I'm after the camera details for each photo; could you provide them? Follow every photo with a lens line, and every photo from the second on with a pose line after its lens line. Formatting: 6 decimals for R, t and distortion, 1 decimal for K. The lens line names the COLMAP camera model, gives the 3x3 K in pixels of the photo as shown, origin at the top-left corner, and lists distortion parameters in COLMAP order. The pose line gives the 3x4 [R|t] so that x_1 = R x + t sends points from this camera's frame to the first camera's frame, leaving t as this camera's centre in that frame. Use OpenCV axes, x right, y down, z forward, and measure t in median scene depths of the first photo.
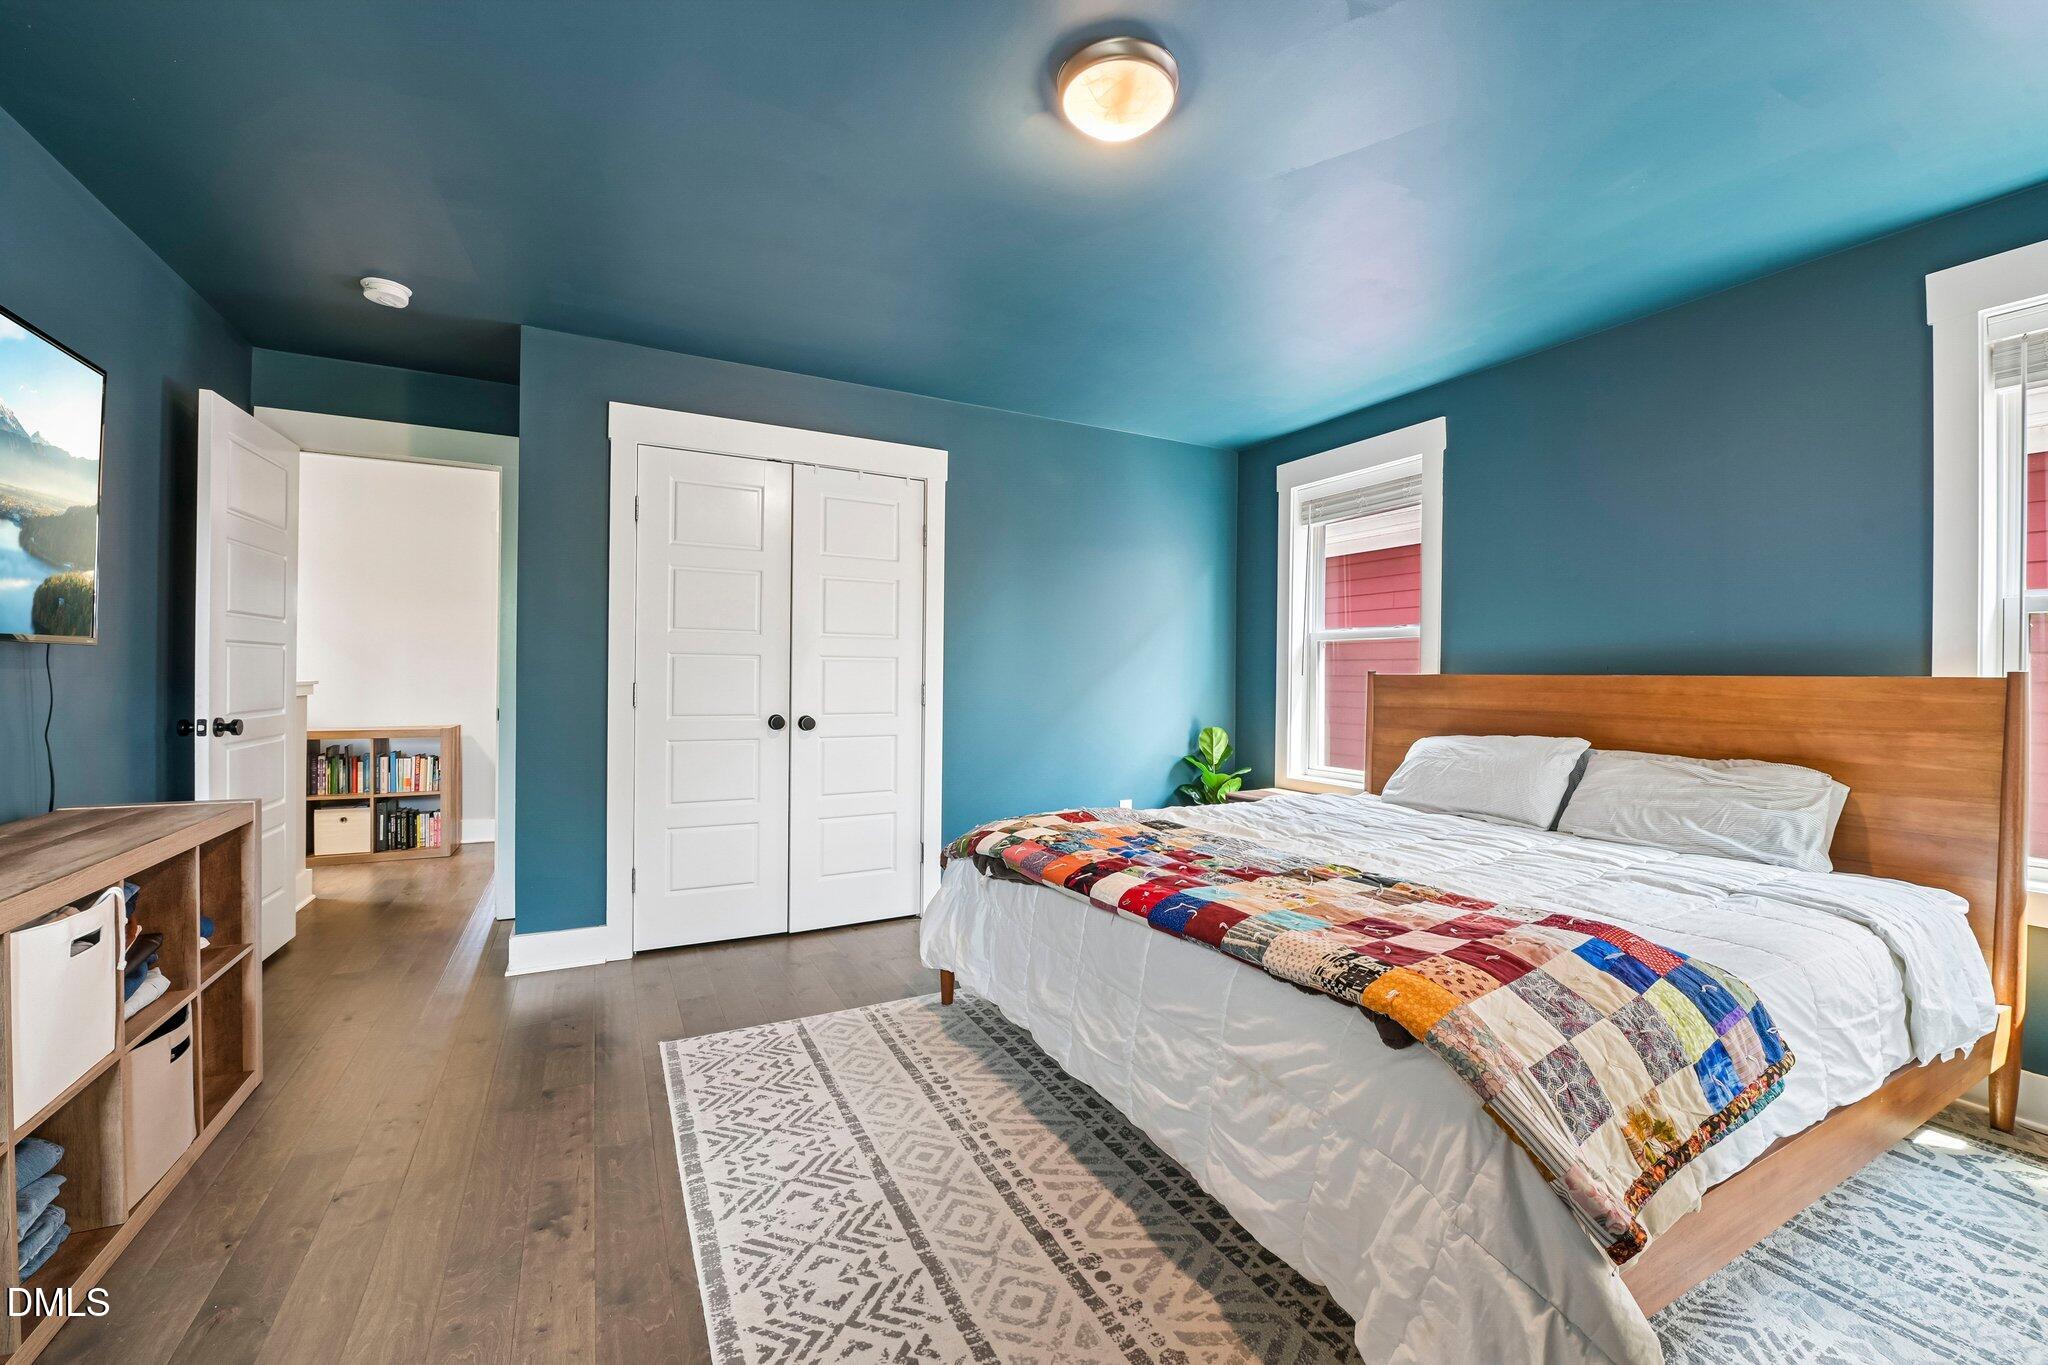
lens RADIAL K [[809.5, 0, 1038.1], [0, 809.5, 674.7], [0, 0, 1]] dist [-0.016859, -0.001383]
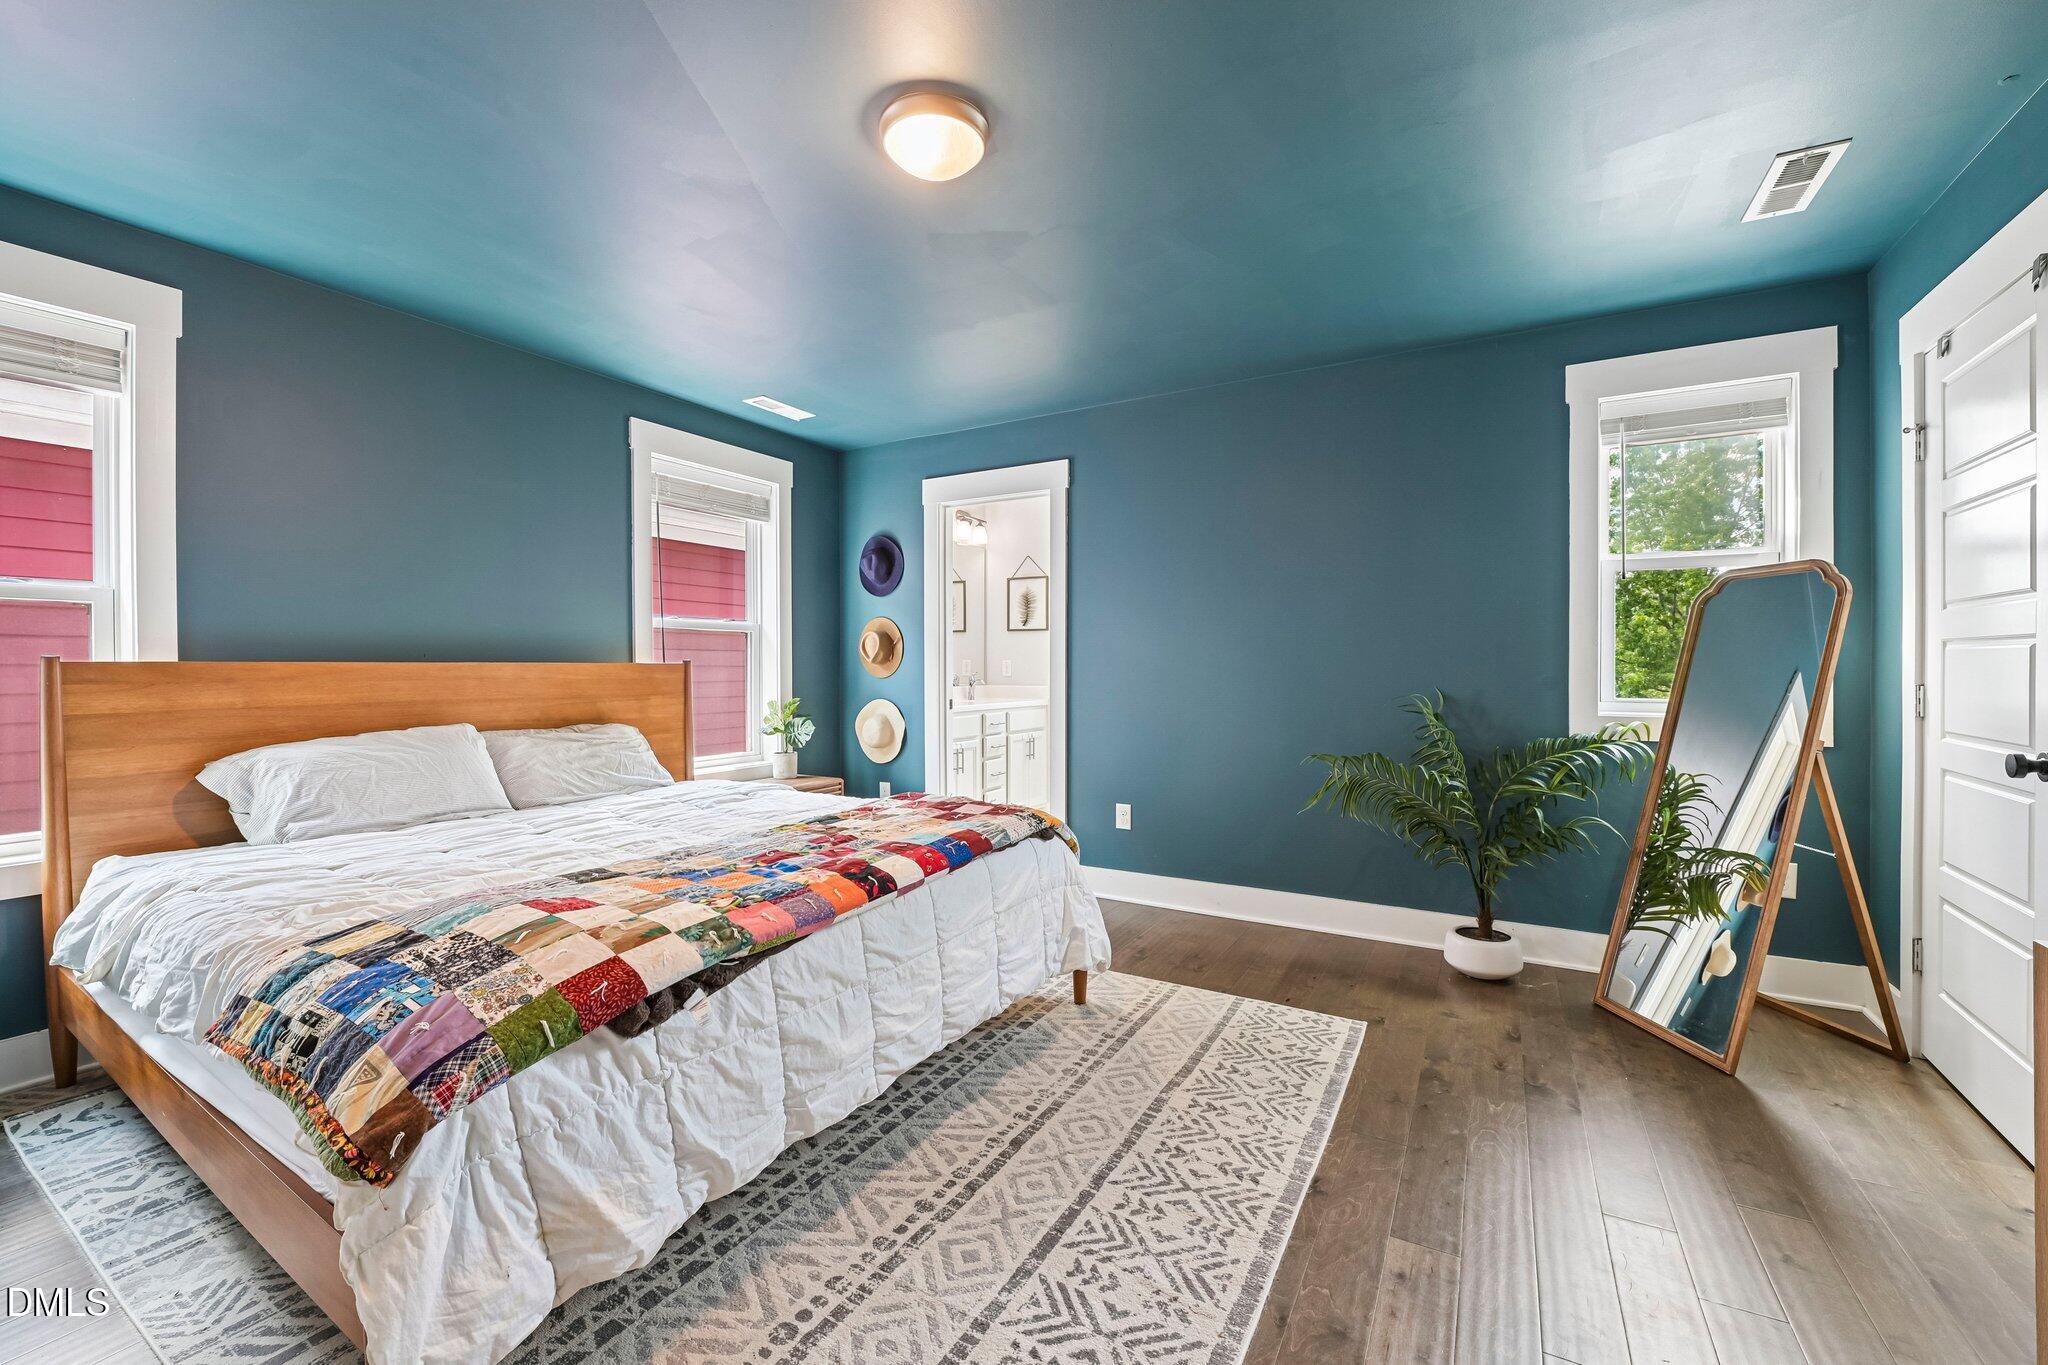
lens RADIAL K [[809.5, 0, 1033.5], [0, 809.5, 681.0], [0, 0, 1]] dist [-0.016859, -0.001383]
pose [[-0.521207, -0.018907, 0.853221, -0.995641], [0.001144, 0.999738, 0.022853, 0.004060], [-0.853429, 0.012887, -0.521049, 1.590061]]
